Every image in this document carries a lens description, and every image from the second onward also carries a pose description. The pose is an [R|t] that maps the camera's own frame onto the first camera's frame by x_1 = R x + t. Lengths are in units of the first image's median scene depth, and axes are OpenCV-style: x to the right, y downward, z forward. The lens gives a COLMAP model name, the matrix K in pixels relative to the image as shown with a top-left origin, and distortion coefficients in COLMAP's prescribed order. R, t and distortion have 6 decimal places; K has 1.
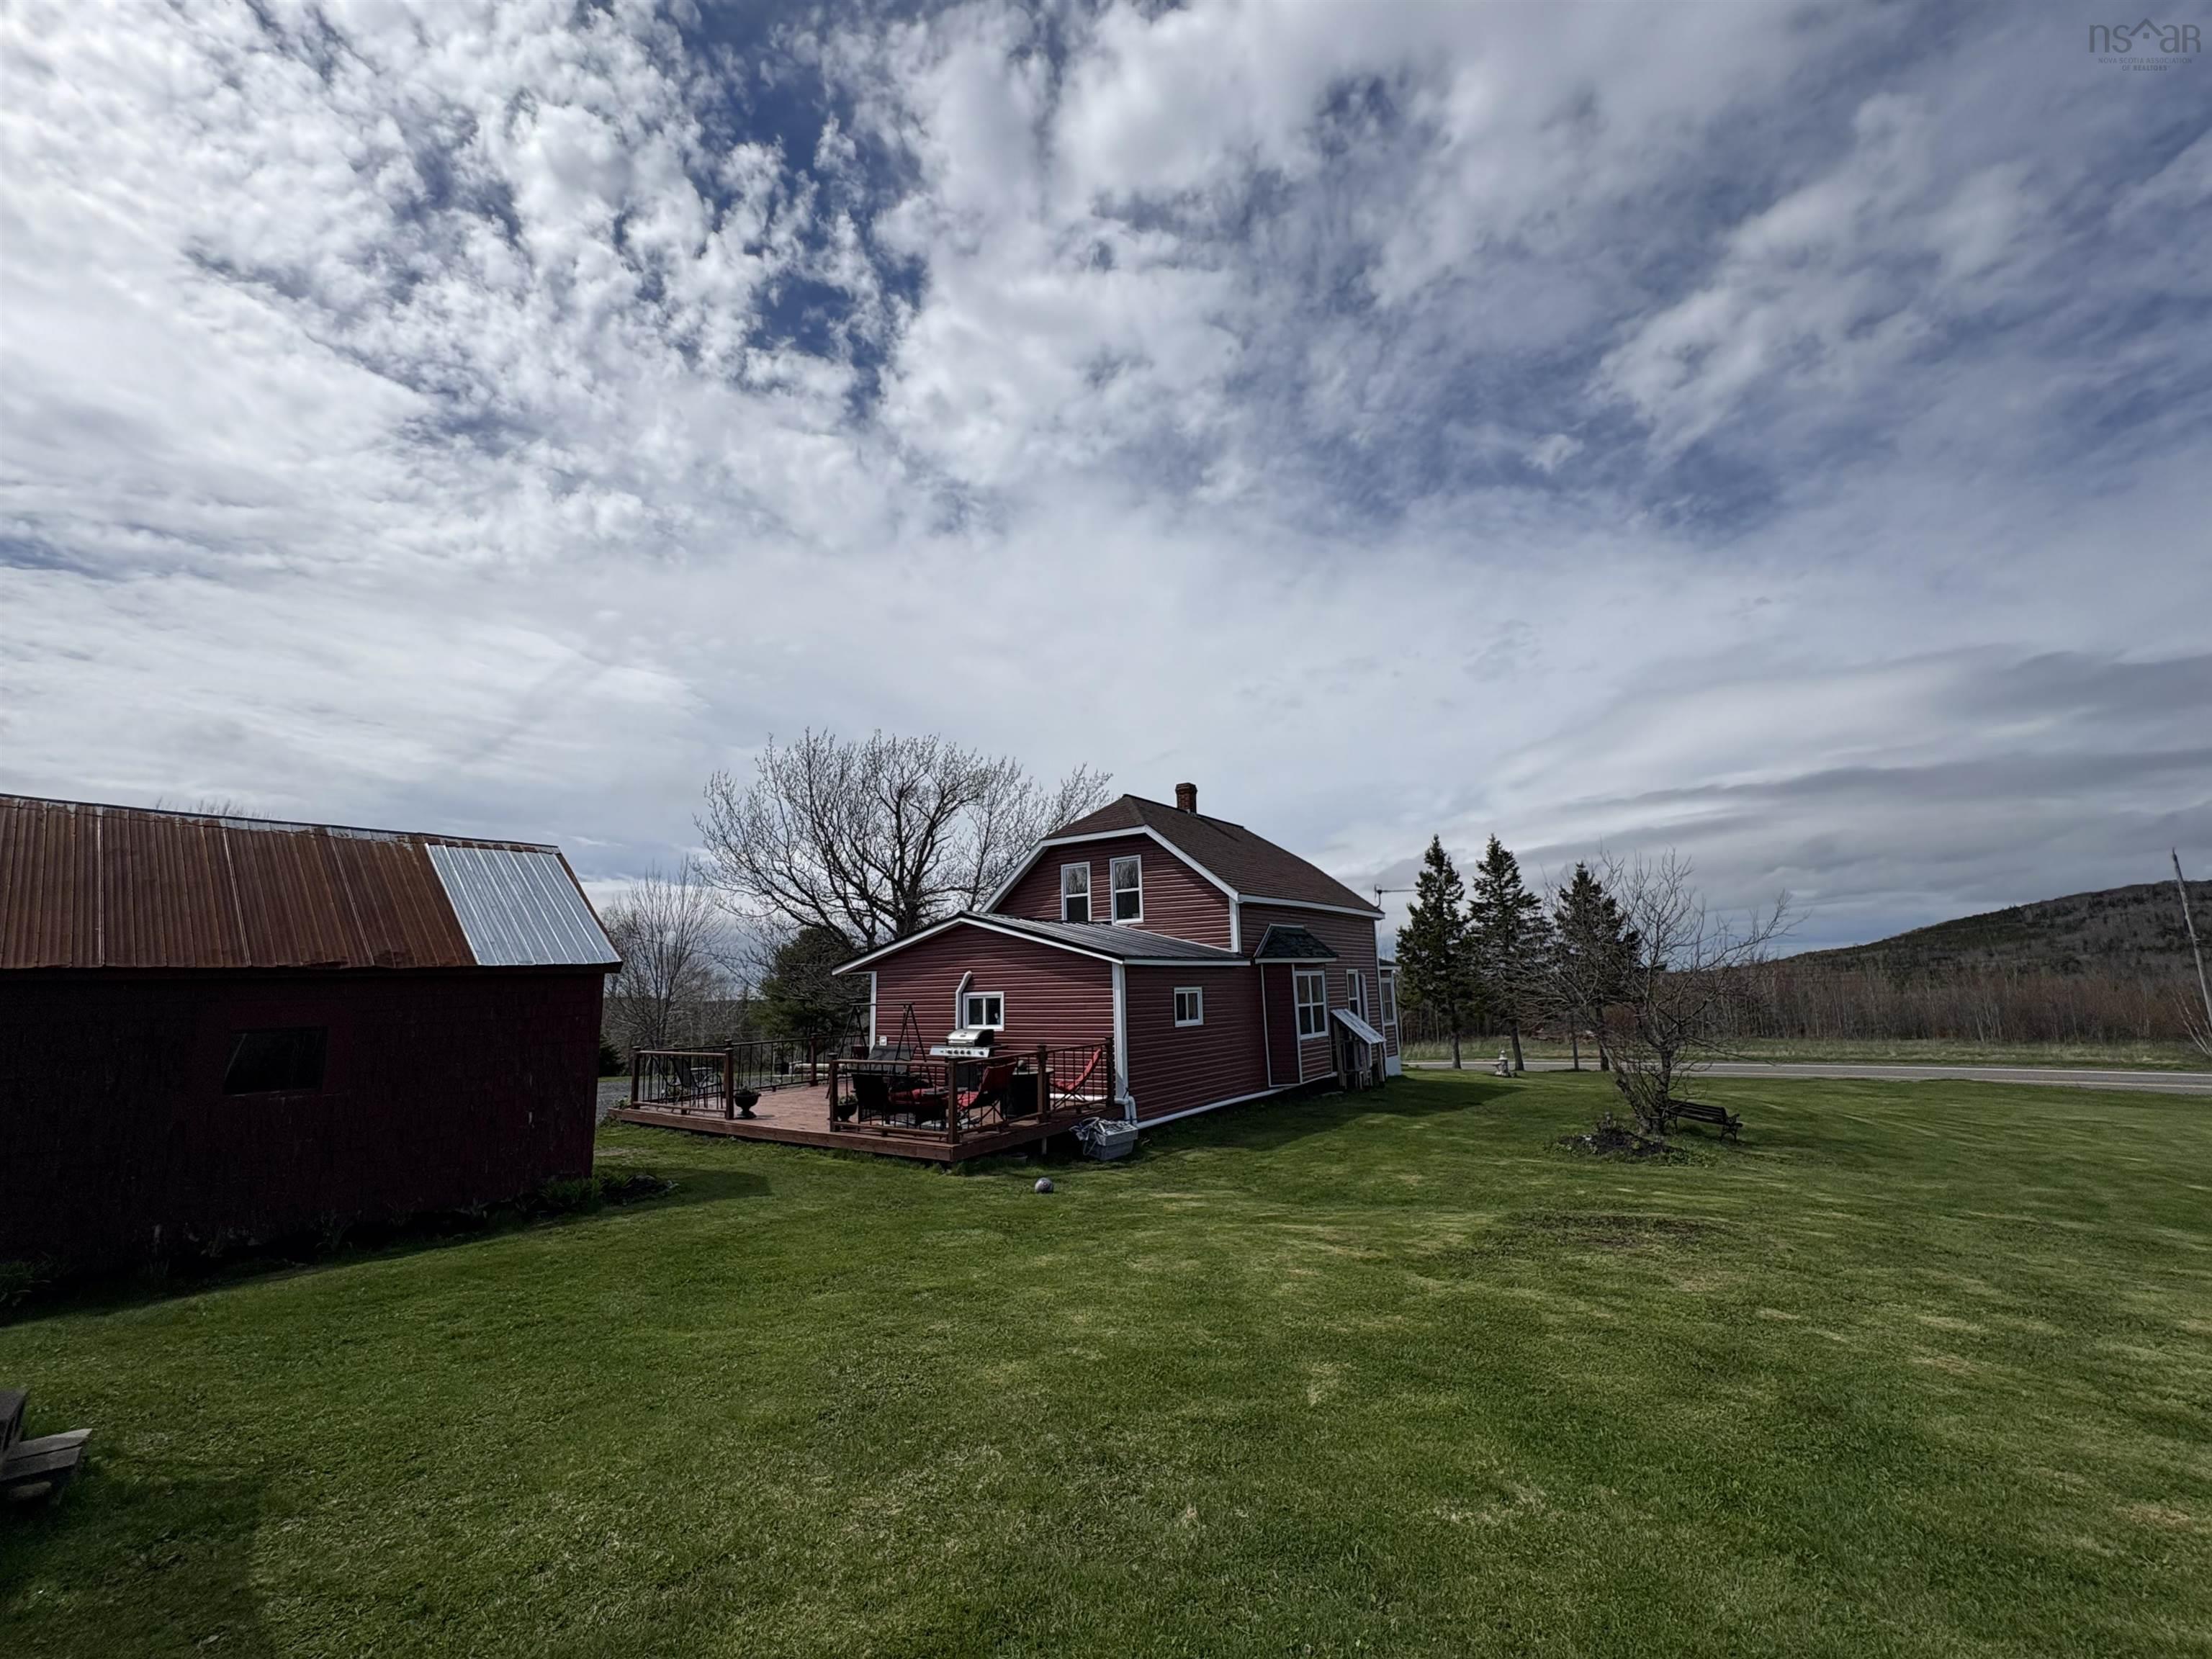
lens RADIAL K [[890.6, 0, 1117.0], [0, 890.6, 831.3], [0, 0, 1]] dist [0.027068, -0.007689]
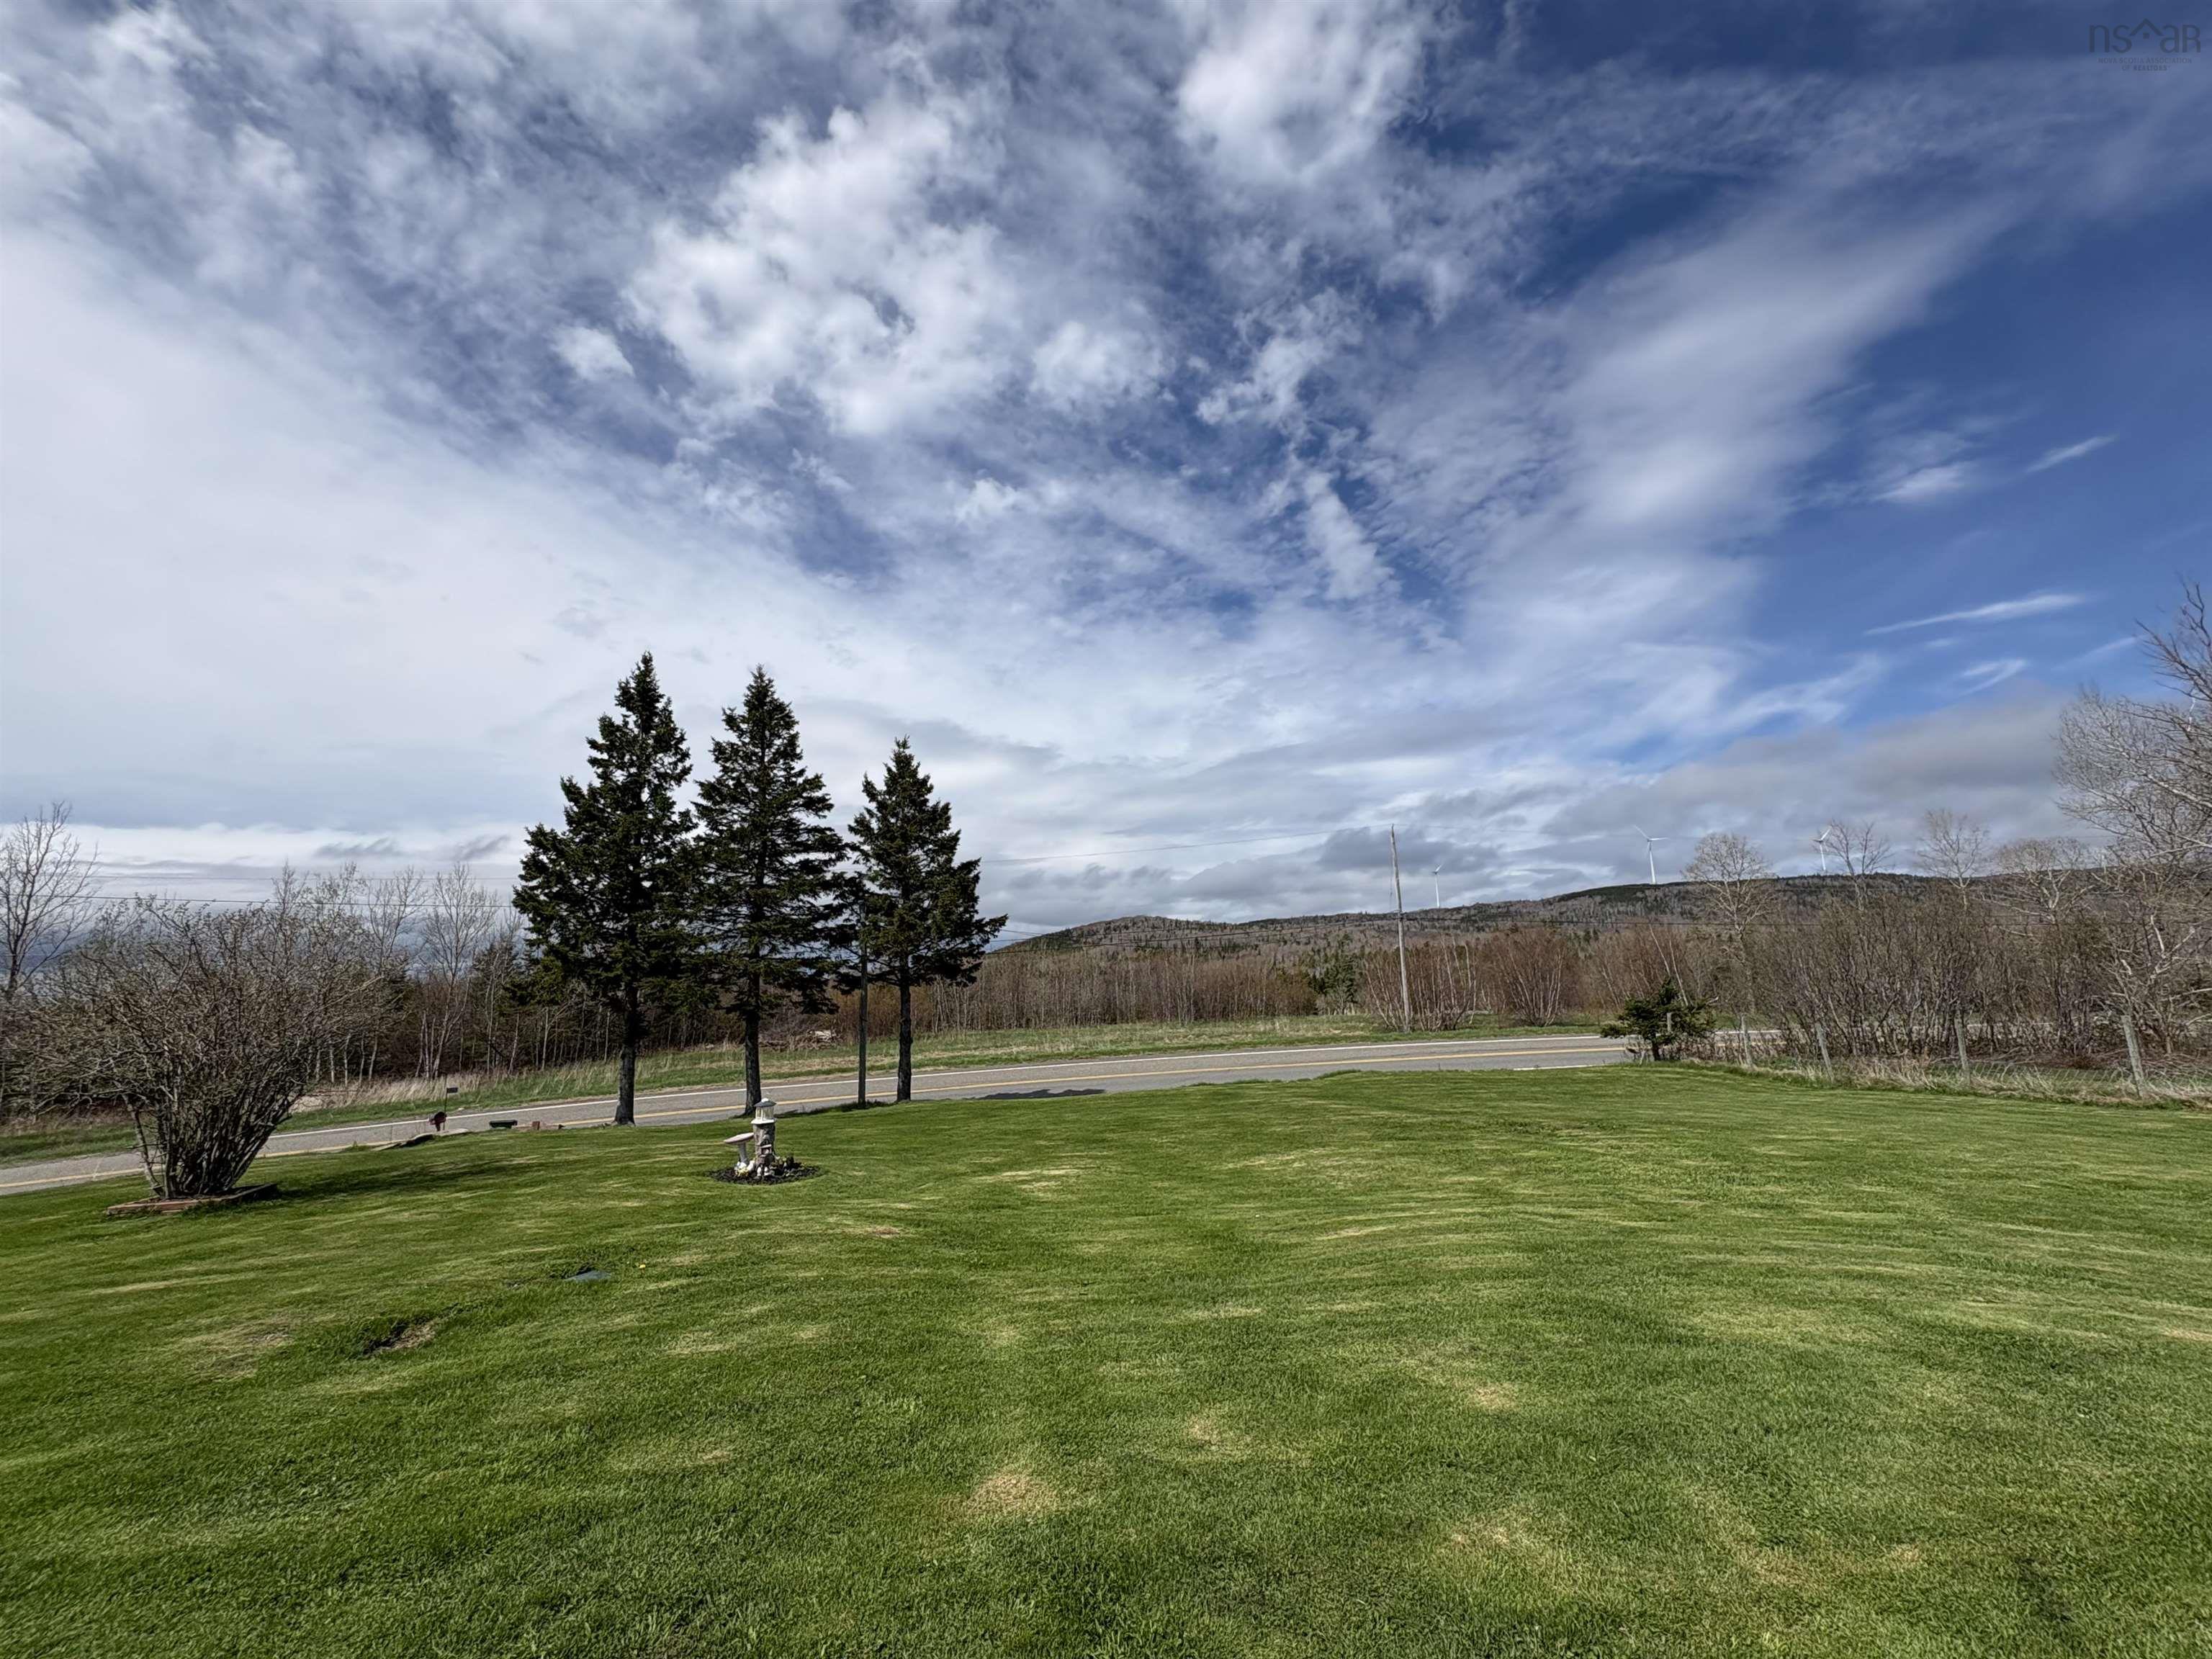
lens RADIAL K [[884.2, 0, 1107.8], [0, 884.2, 835.7], [0, 0, 1]] dist [-0.001622, -0.000017]
pose [[0.673318, 0.115829, 0.730224, 0.188764], [-0.113246, 0.992155, -0.052957, 0.106971], [-0.730629, -0.047038, 0.681153, 0.489623]]
